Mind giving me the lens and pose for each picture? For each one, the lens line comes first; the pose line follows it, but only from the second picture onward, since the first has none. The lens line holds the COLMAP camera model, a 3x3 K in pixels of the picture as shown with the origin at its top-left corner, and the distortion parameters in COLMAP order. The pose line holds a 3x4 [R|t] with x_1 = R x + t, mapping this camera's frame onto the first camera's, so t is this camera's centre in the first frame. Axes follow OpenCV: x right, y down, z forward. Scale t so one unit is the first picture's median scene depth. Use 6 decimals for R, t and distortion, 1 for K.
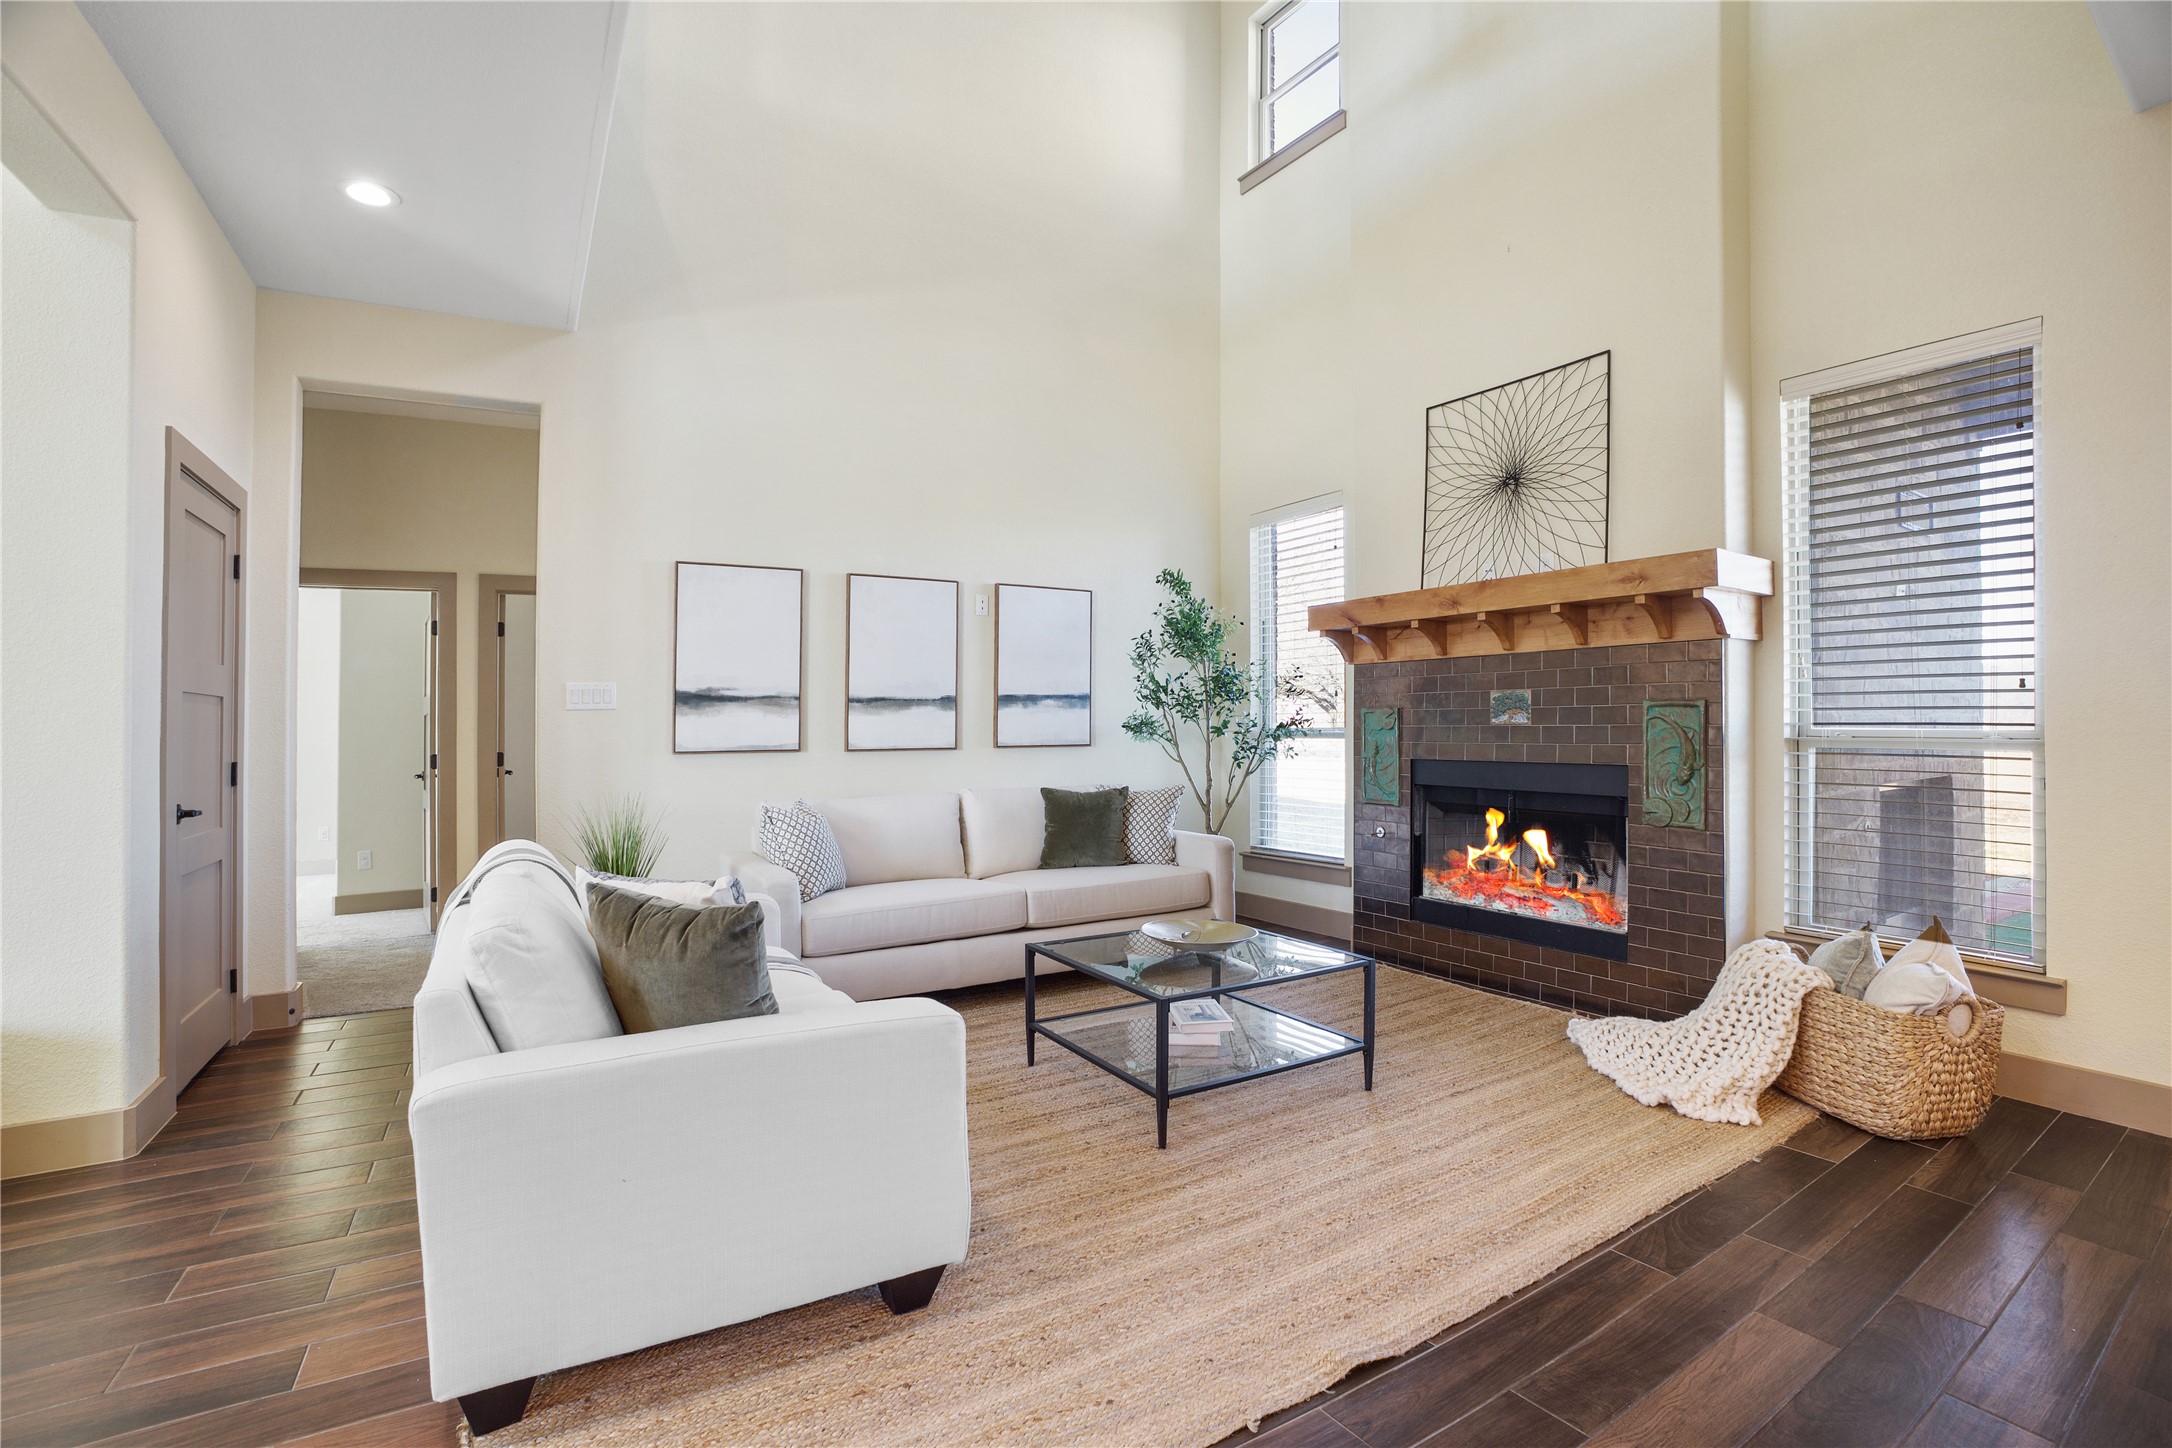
lens RADIAL K [[983.6, 0, 1099.6], [0, 983.6, 718.8], [0, 0, 1]] dist [-0.078837, -0.000248]
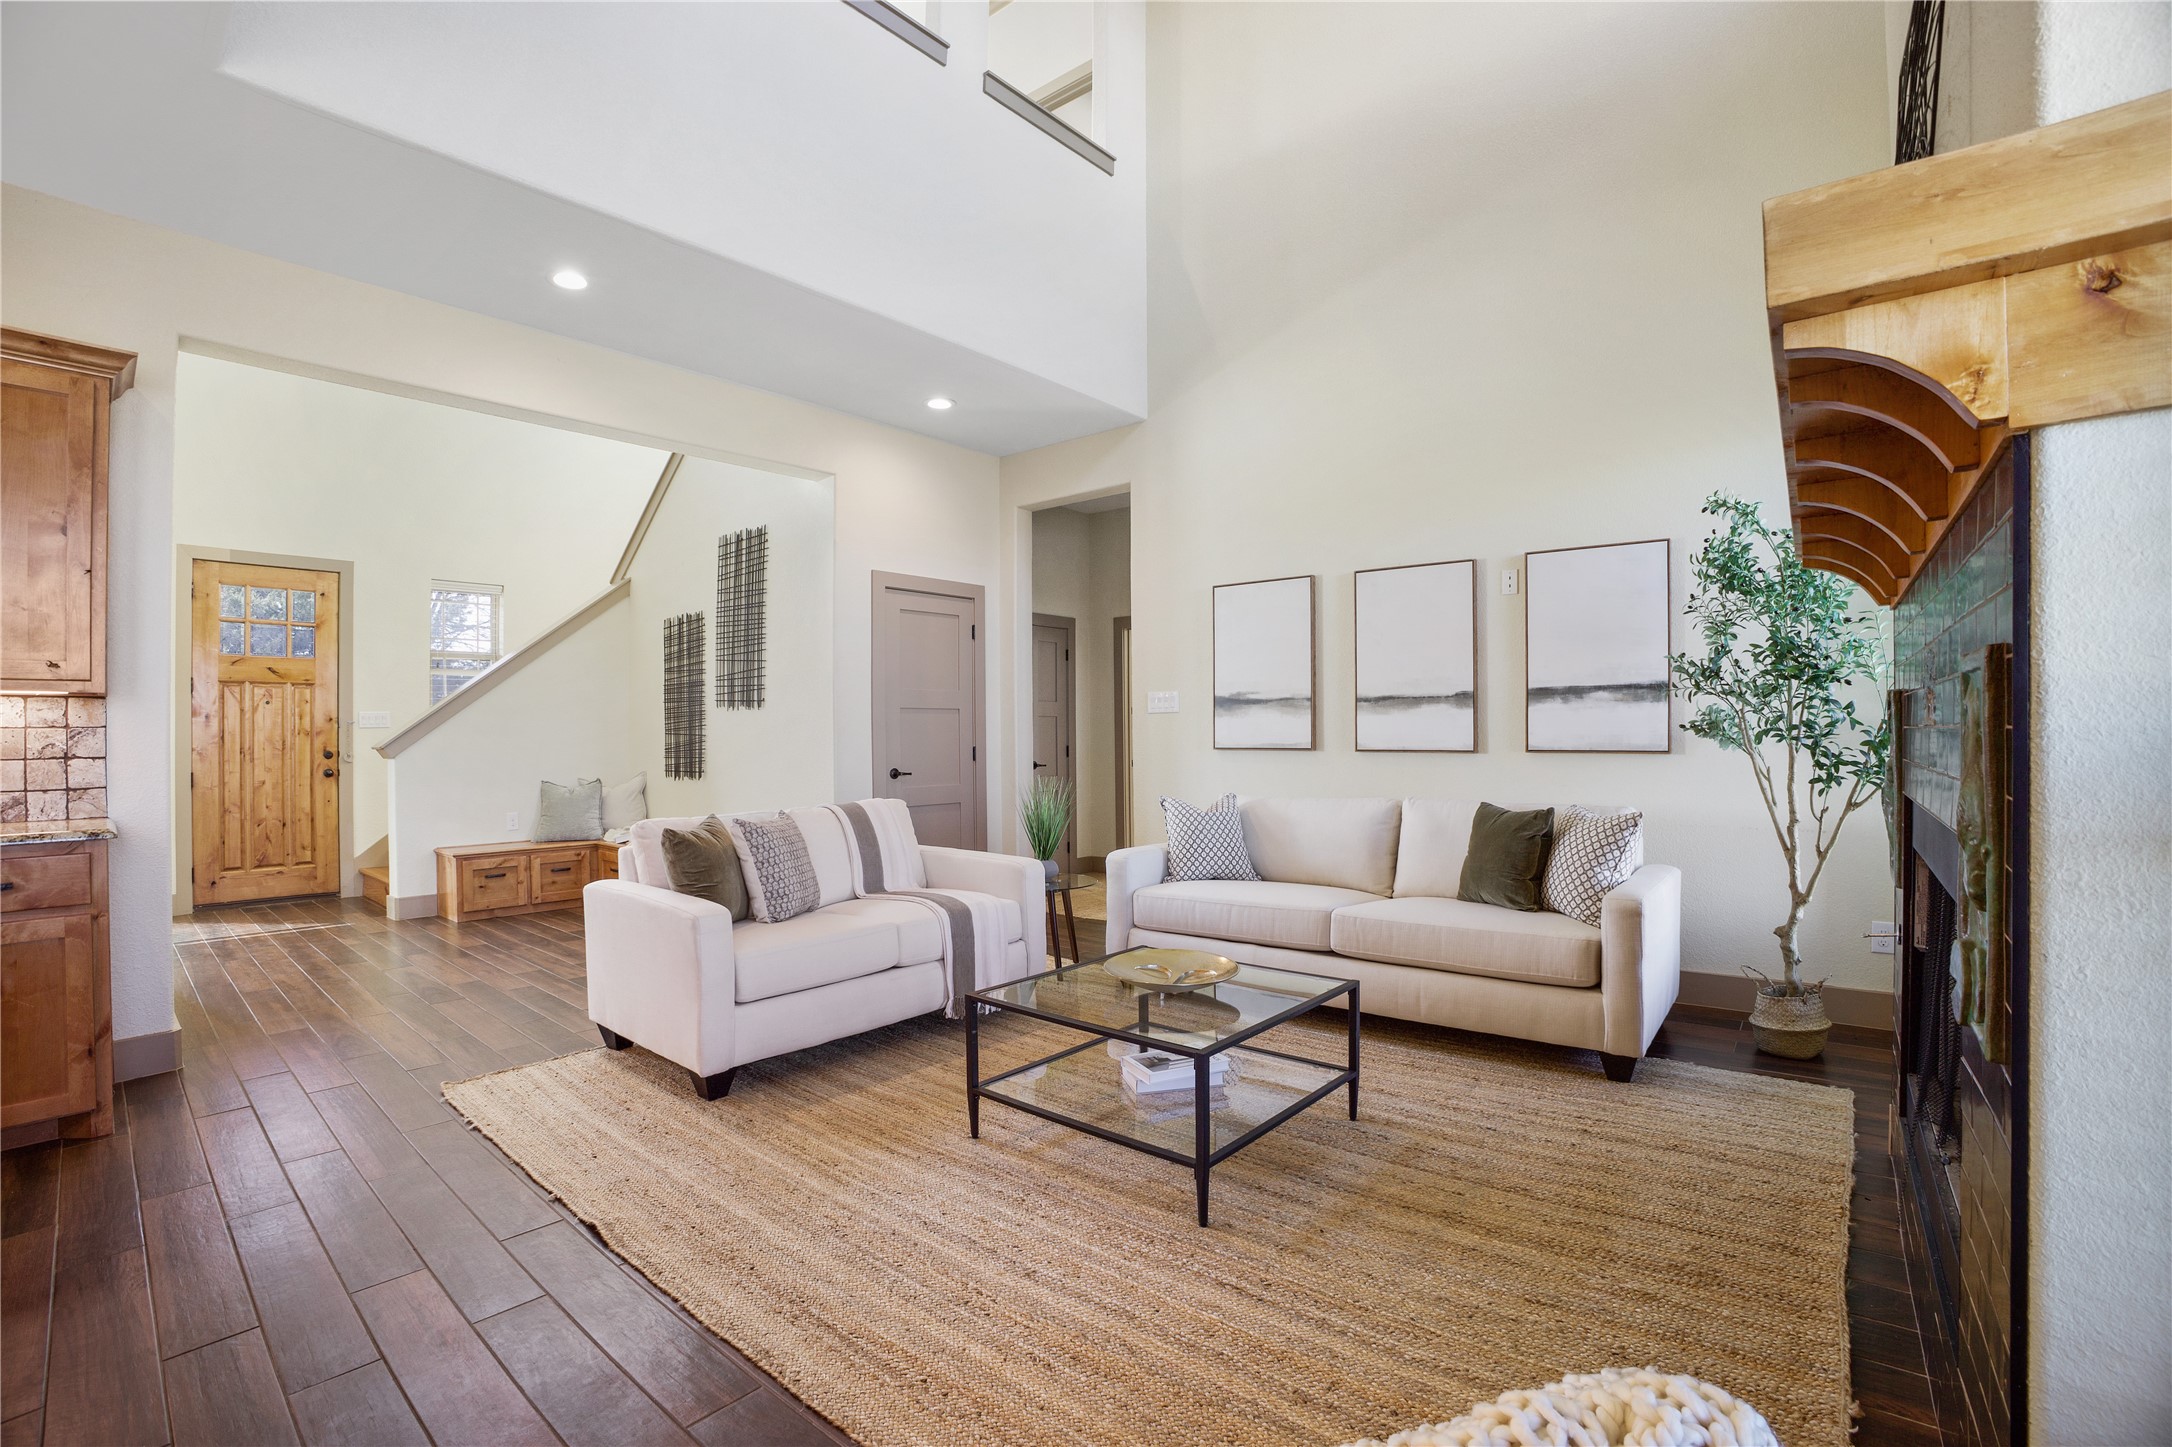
lens RADIAL K [[983.6, 0, 1099.6], [0, 983.6, 718.3], [0, 0, 1]] dist [-0.078837, -0.000248]
pose [[0.315899, -0.001847, -0.948791, 0.619378], [0.011365, 0.999934, 0.001837, -0.005112], [0.948725, -0.011364, 0.315899, 0.450790]]
